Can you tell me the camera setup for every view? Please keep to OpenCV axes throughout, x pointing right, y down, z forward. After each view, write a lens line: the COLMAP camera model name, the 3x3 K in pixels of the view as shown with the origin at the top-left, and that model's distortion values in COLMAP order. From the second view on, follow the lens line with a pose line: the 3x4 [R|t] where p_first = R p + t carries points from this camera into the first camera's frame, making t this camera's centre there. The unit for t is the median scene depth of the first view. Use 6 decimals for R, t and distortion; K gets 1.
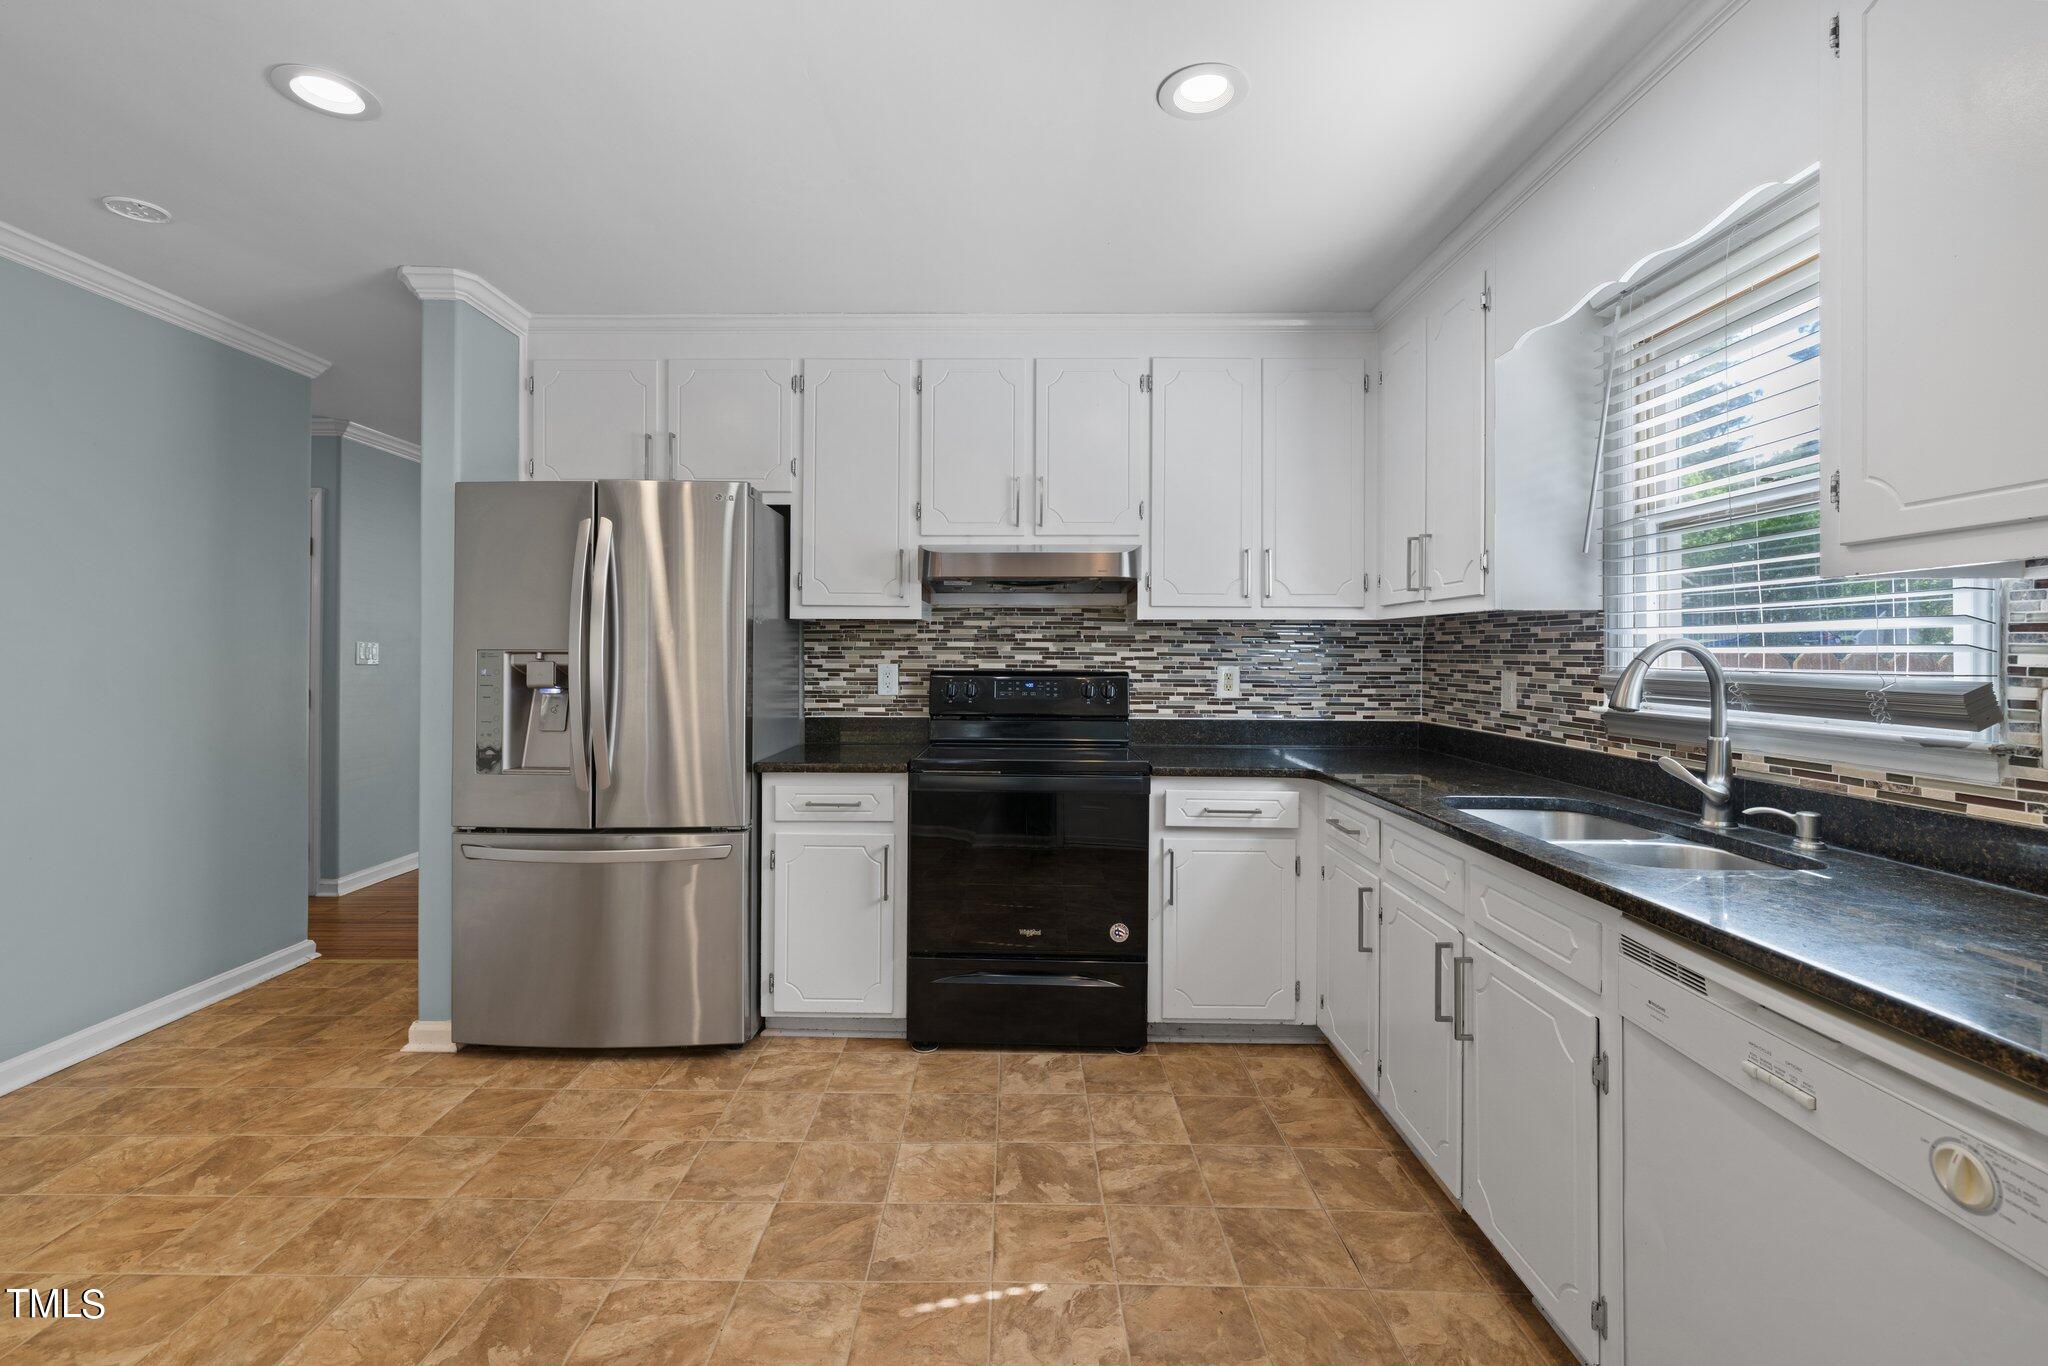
lens RADIAL K [[867.1, 0, 1015.1], [0, 867.1, 660.1], [0, 0, 1]] dist [0.004883, 0.000002]
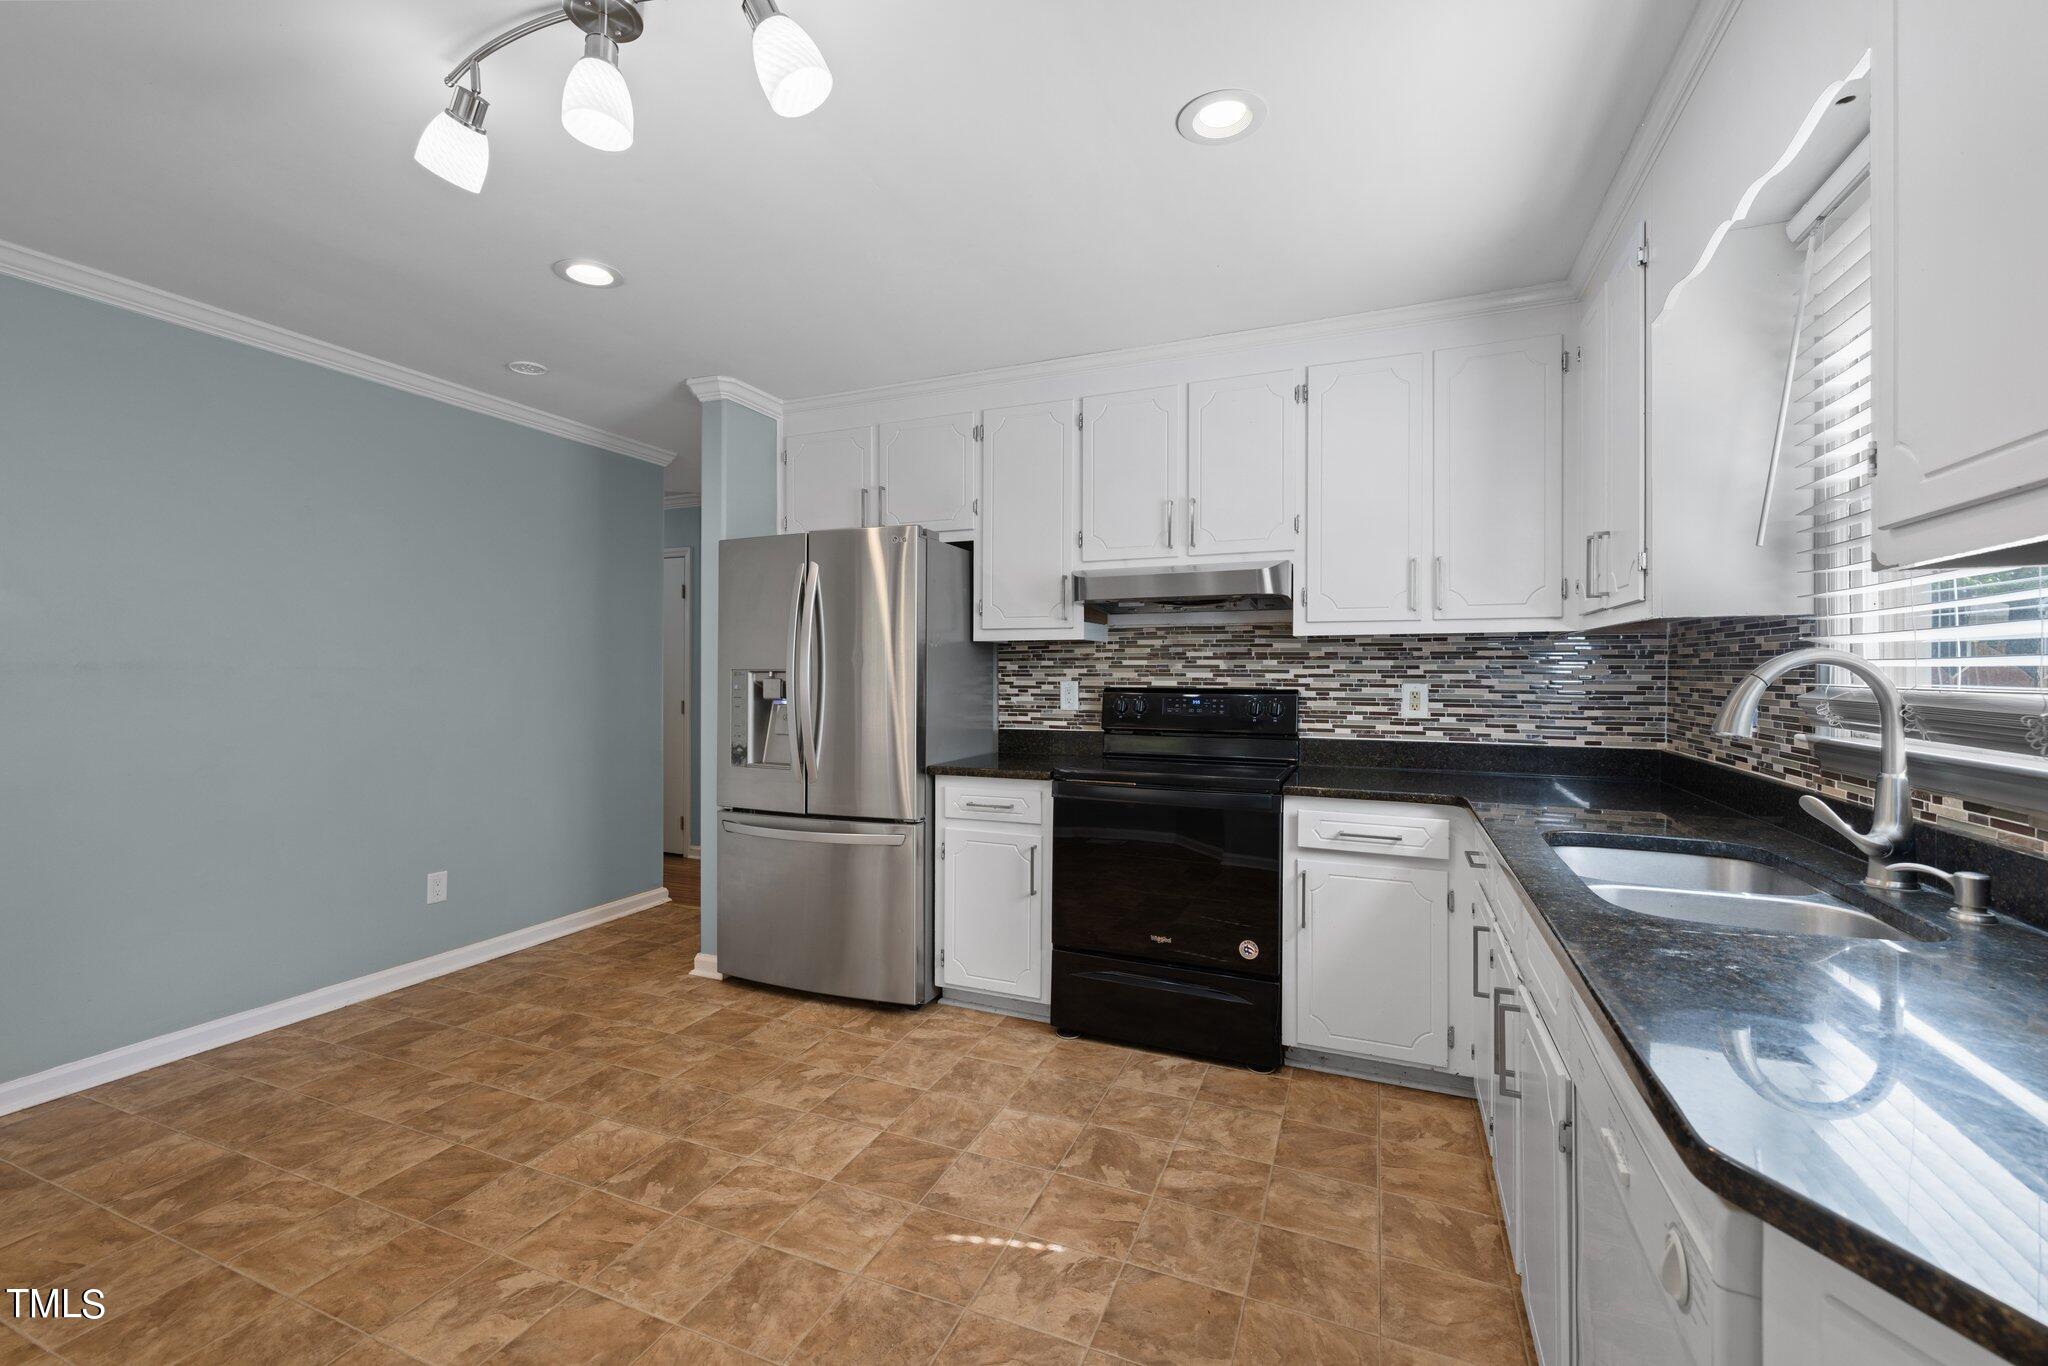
lens RADIAL K [[867.1, 0, 1023.4], [0, 867.1, 674.8], [0, 0, 1]] dist [0.004883, 0.000002]
pose [[0.924759, -0.001429, -0.380550, 0.258679], [0.000177, 0.999994, -0.003326, 0.000430], [0.380552, 0.003008, 0.924754, -0.022739]]
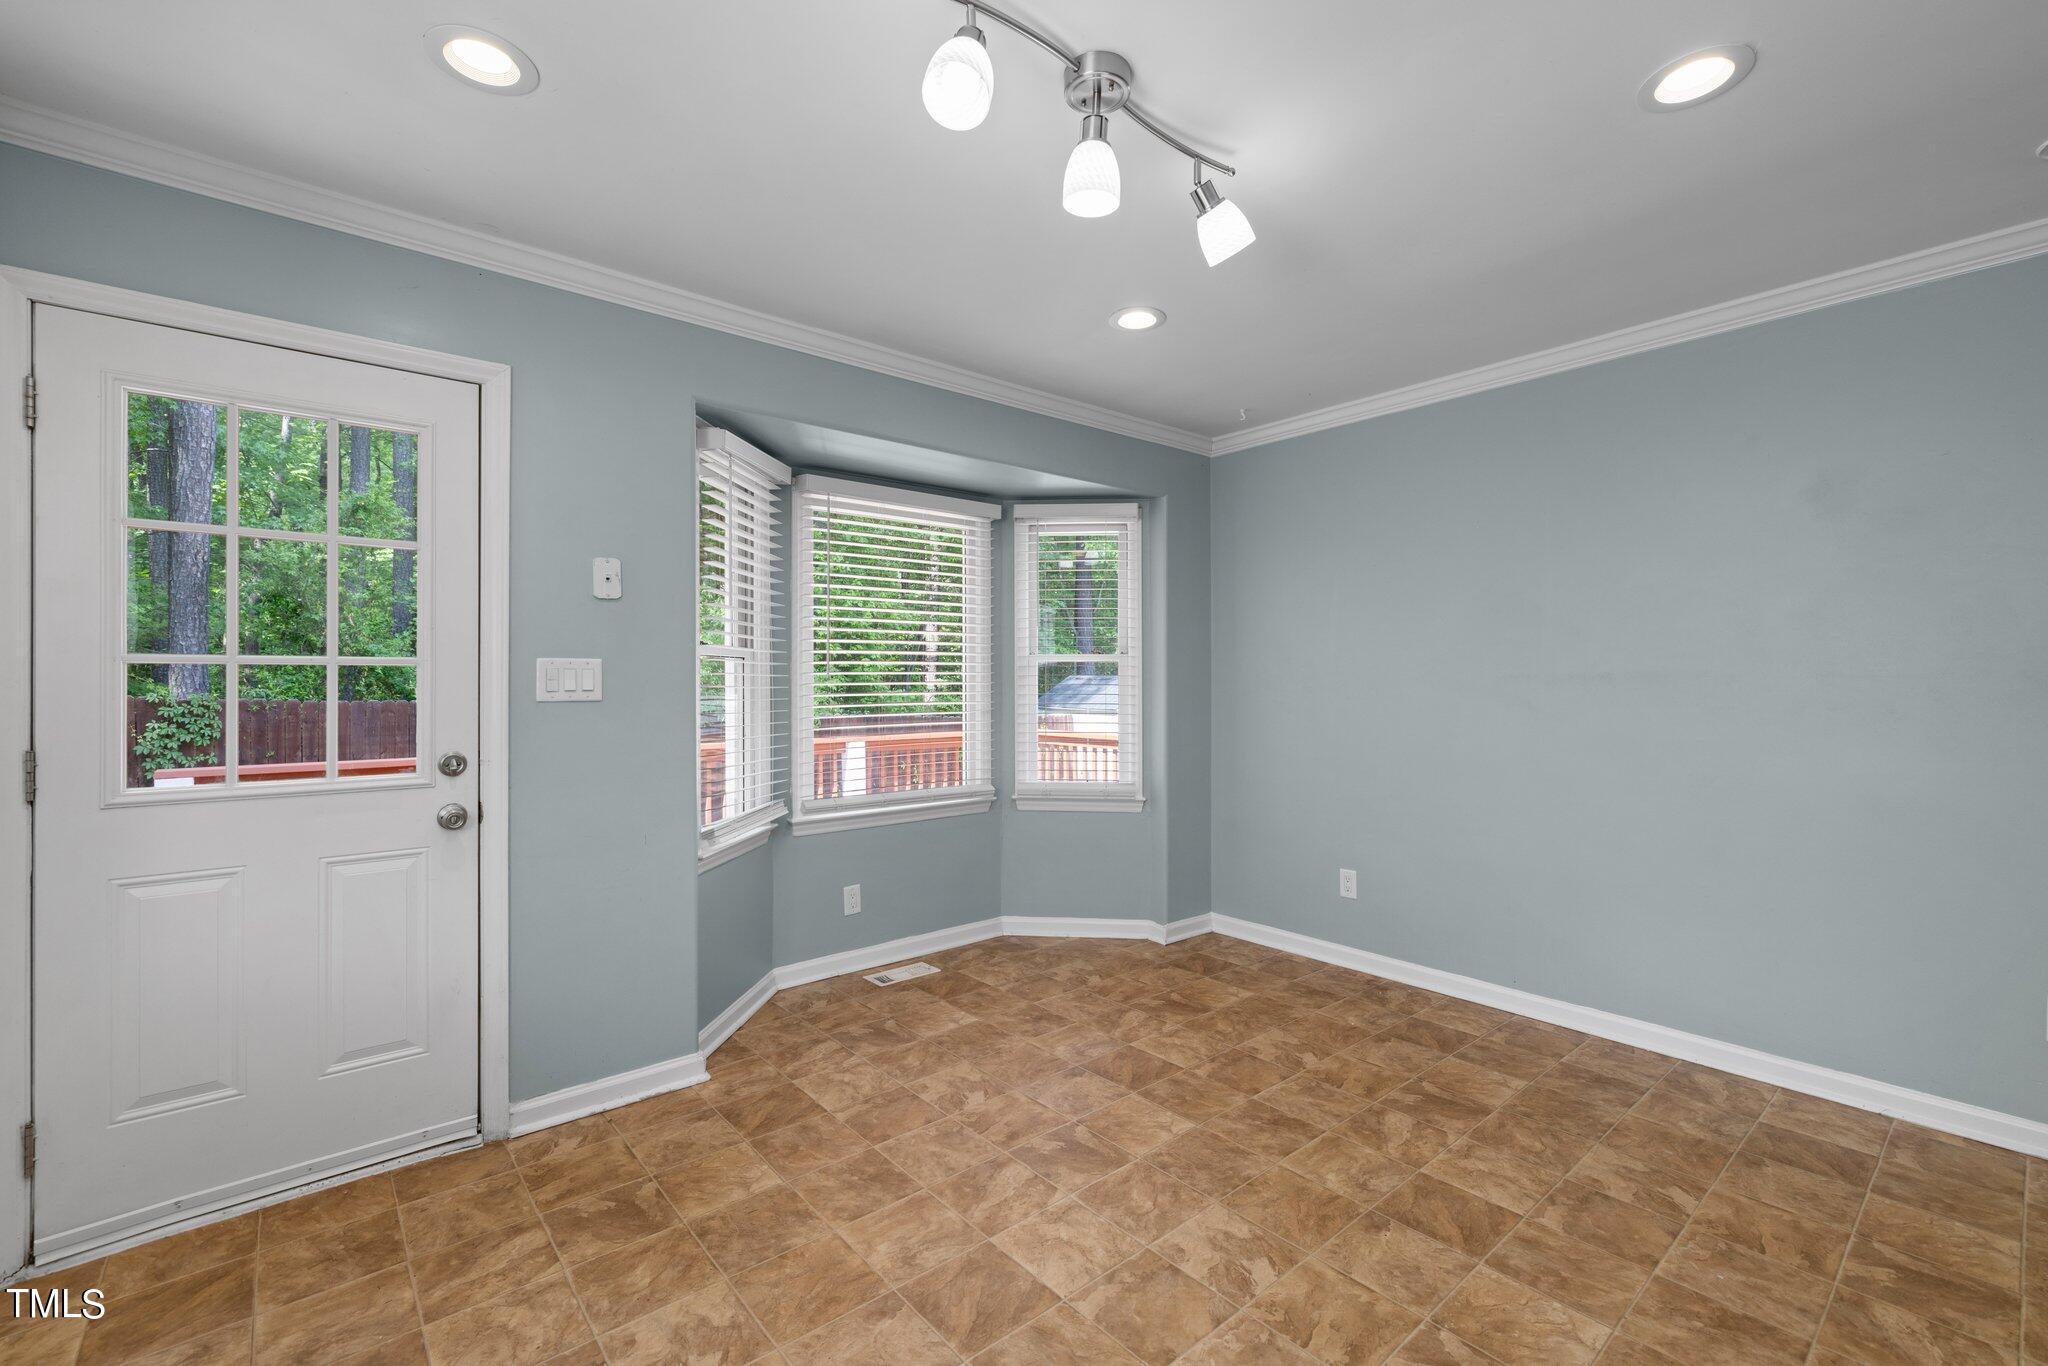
lens RADIAL K [[867.1, 0, 1022.1], [0, 867.1, 629.4], [0, 0, 1]] dist [0.004883, 0.000002]
pose [[-0.760623, -0.043413, -0.647741, 0.261336], [-0.005839, 0.998179, -0.060044, -0.002328], [0.649168, -0.041889, -0.759491, 0.845474]]
